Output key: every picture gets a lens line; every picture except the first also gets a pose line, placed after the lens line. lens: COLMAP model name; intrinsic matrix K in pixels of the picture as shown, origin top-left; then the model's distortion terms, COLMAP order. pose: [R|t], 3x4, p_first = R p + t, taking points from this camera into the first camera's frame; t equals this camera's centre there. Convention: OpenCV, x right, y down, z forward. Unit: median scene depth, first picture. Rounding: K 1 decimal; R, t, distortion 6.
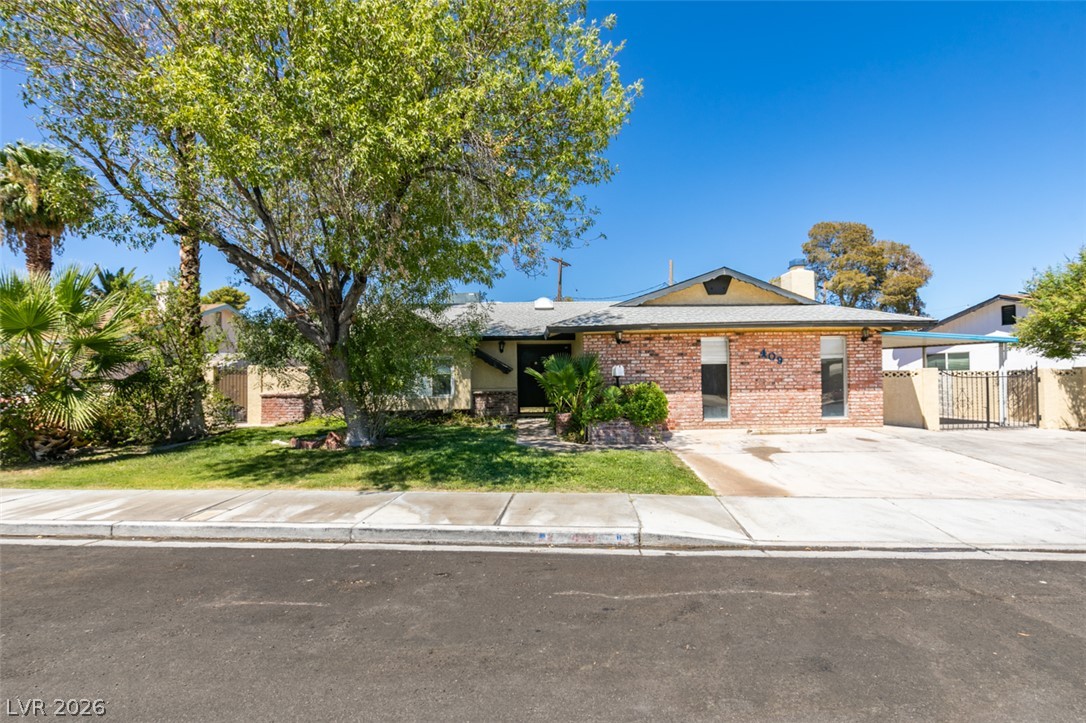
lens RADIAL K [[549.0, 0, 543.2], [0, 549.0, 362.3], [0, 0, 1]] dist [-0.003778, 0.000124]
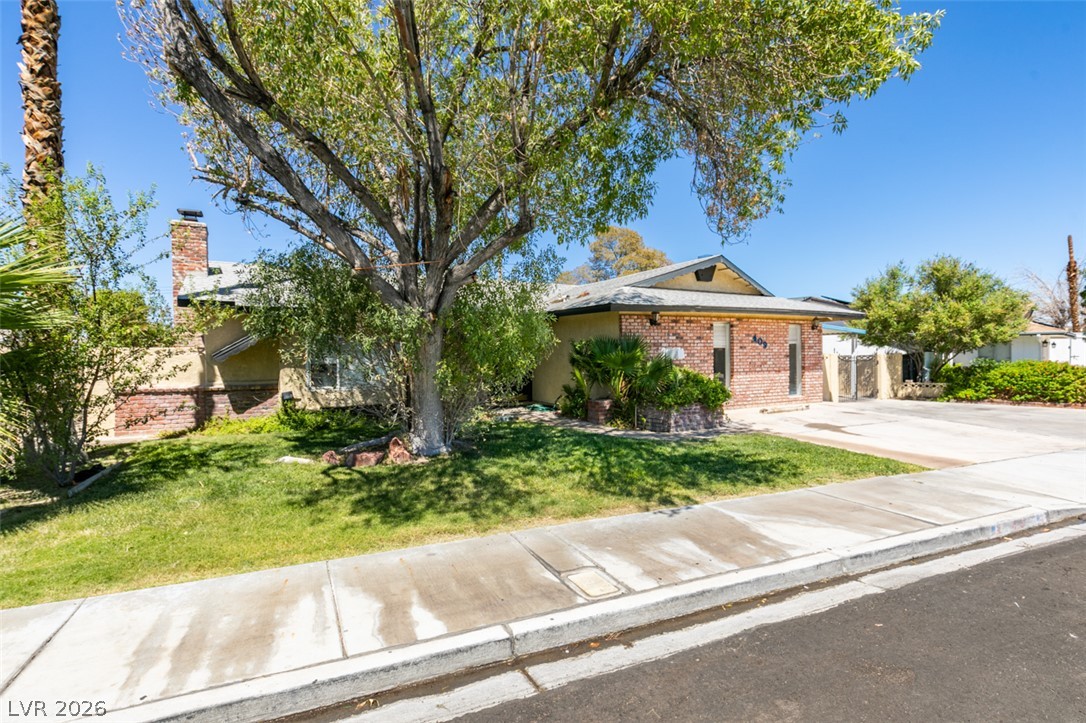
lens RADIAL K [[549.0, 0, 543.9], [0, 549.0, 361.8], [0, 0, 1]] dist [-0.003778, 0.000124]
pose [[0.873964, -0.002158, 0.485986, -0.485691], [-0.007587, 0.999808, 0.018082, 0.013288], [-0.485931, -0.019490, 0.873780, 0.257216]]
